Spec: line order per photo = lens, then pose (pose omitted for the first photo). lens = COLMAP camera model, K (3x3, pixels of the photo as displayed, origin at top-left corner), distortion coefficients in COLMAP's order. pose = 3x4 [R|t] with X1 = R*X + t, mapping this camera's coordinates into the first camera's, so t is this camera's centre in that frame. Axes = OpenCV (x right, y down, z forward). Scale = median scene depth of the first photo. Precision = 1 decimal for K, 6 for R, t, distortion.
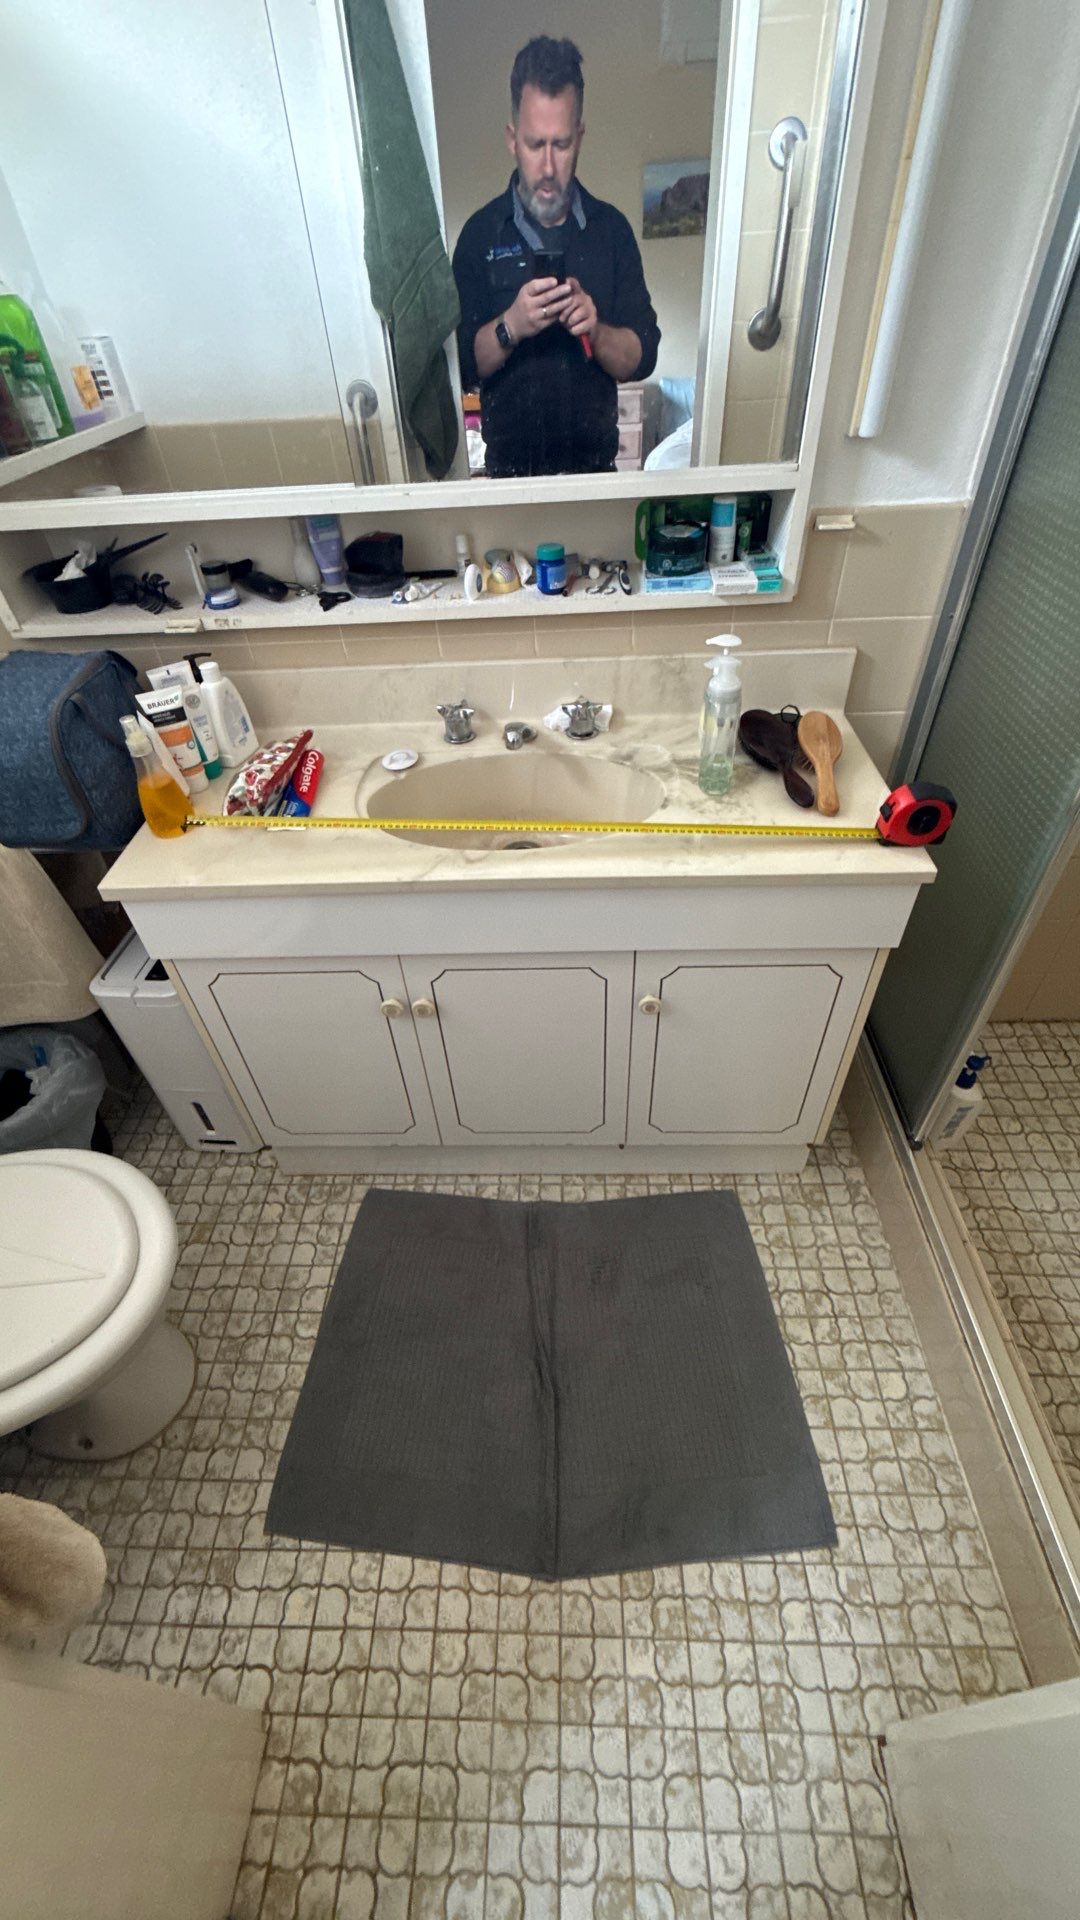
lens RADIAL K [[767.1, 0, 541.1], [0, 767.1, 959.8], [0, 0, 1]] dist [0.000151, 0.000214]
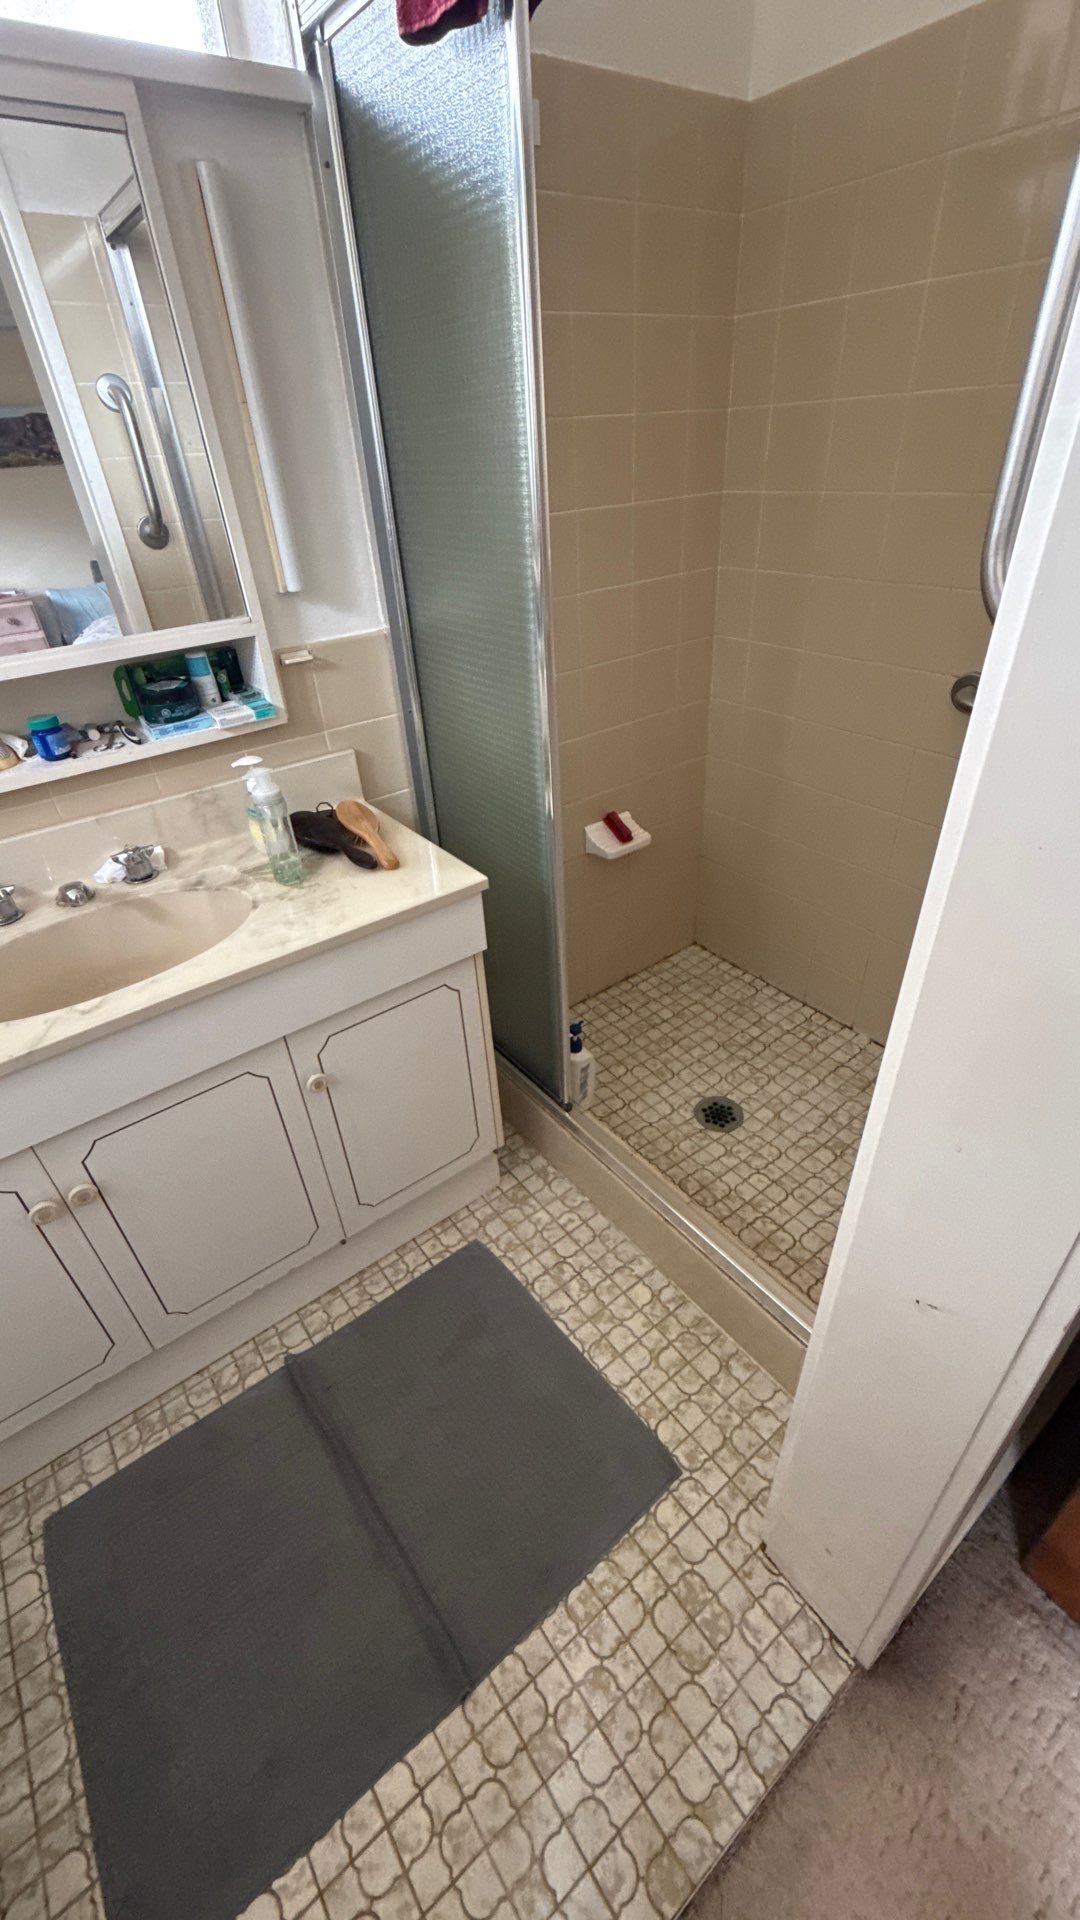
lens RADIAL K [[767.1, 0, 541.1], [0, 767.1, 959.8], [0, 0, 1]] dist [0.000151, 0.000214]
pose [[0.783065, -0.340776, 0.520270, -0.105627], [0.431804, 0.899939, -0.060454, 0.100582], [-0.447611, 0.271994, 0.851859, -0.081958]]
